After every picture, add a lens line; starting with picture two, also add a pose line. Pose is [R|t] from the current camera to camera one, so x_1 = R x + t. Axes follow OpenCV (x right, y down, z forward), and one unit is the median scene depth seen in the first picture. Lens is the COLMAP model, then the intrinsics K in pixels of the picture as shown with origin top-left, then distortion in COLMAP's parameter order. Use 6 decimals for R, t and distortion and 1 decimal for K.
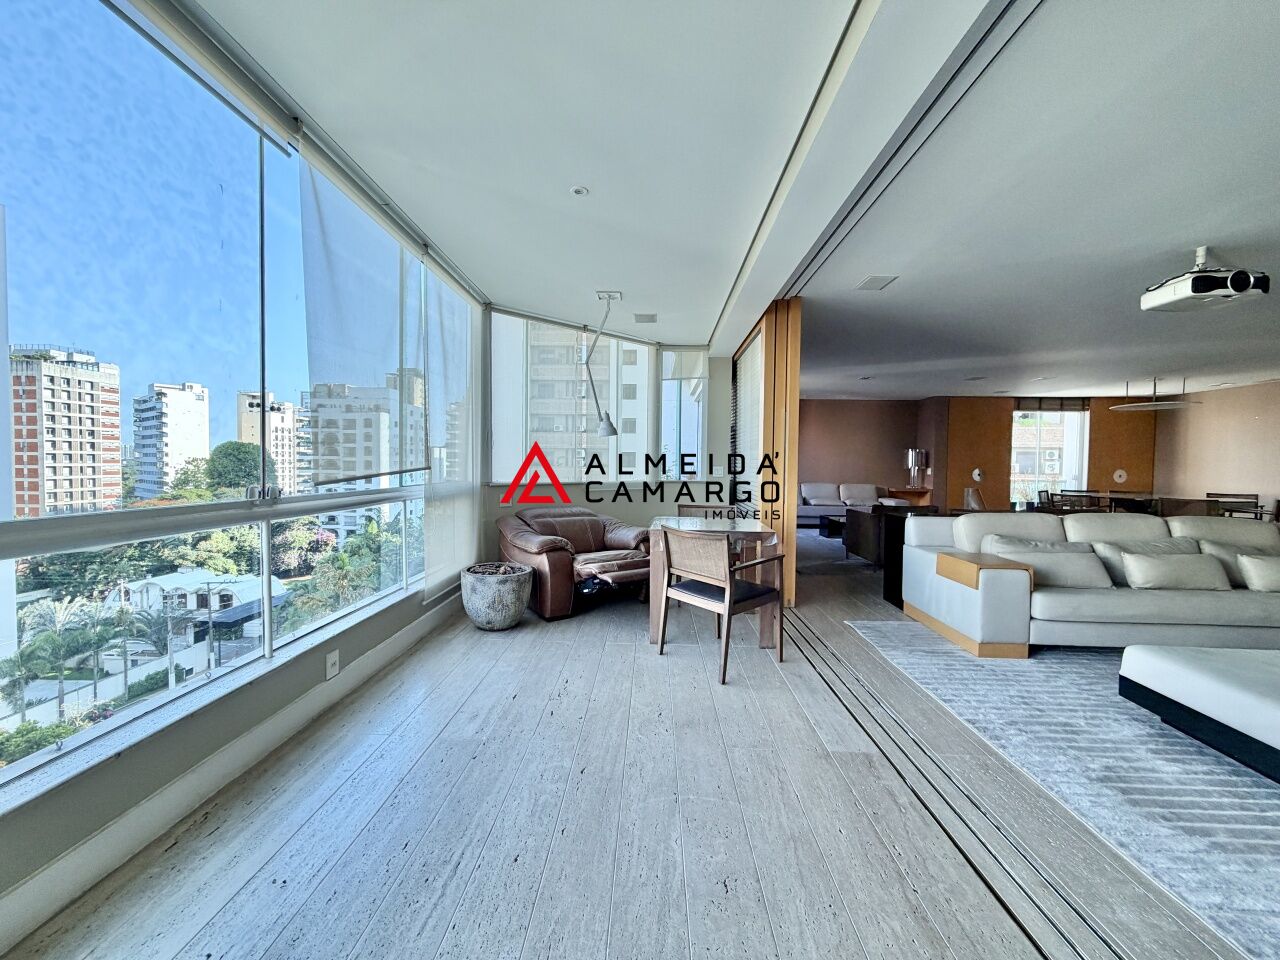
lens RADIAL K [[509.4, 0, 638.4], [0, 509.4, 481.6], [0, 0, 1]] dist [-0.004380, 0.000167]
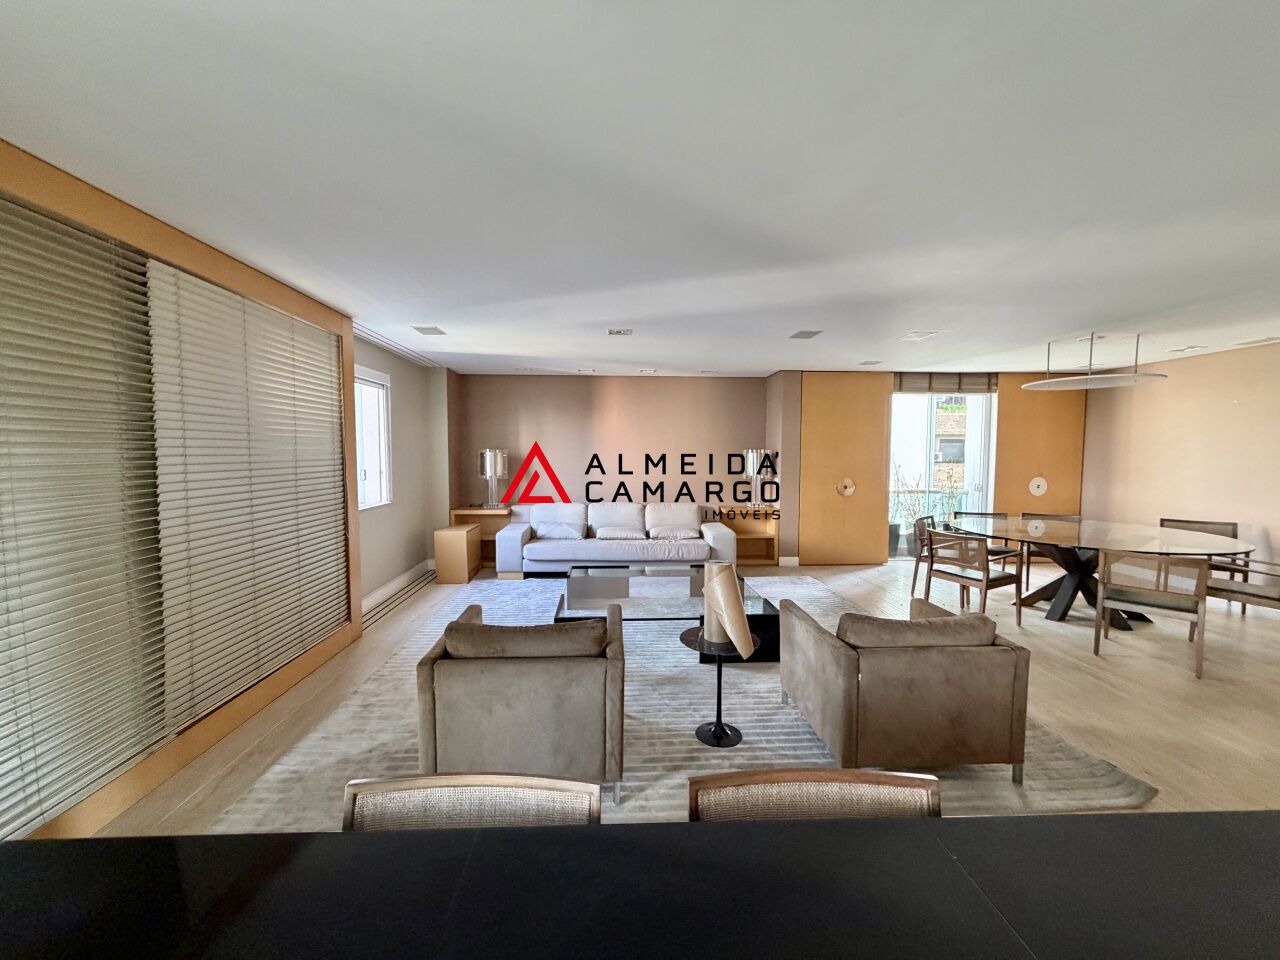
lens RADIAL K [[509.4, 0, 644.6], [0, 509.4, 471.9], [0, 0, 1]] dist [-0.004380, 0.000167]
pose [[0.995358, -0.014364, 0.095166, 0.340981], [0.012651, 0.999747, 0.018577, -0.049453], [-0.095408, -0.017287, 0.995288, 0.353295]]
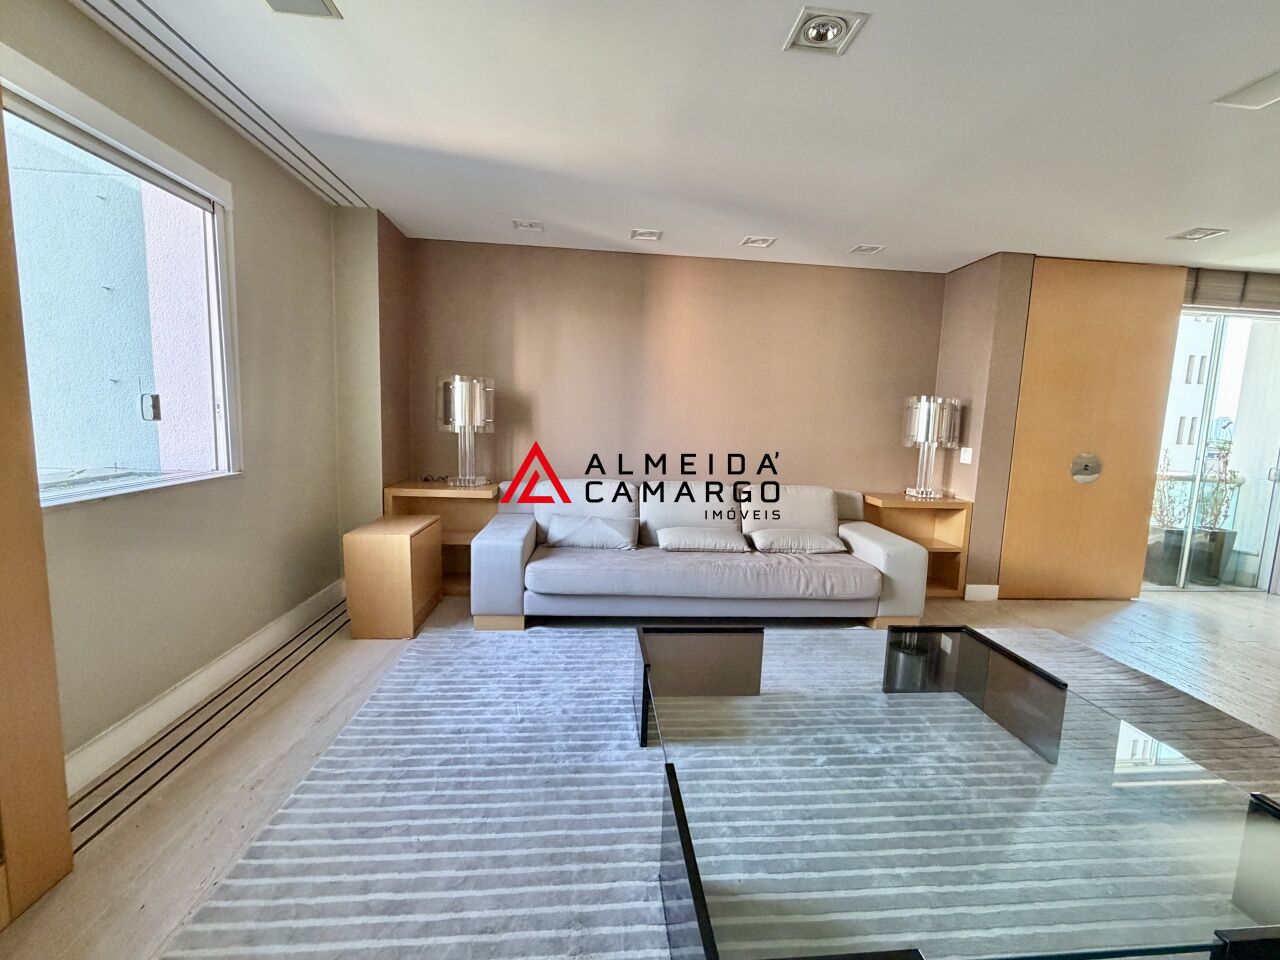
lens RADIAL K [[509.4, 0, 636.0], [0, 509.4, 471.0], [0, 0, 1]] dist [-0.004380, 0.000167]
pose [[0.991592, 0.010957, 0.128941, 0.279227], [-0.021560, 0.996471, 0.081124, -0.034546], [-0.127597, -0.083222, 0.988328, 0.663917]]
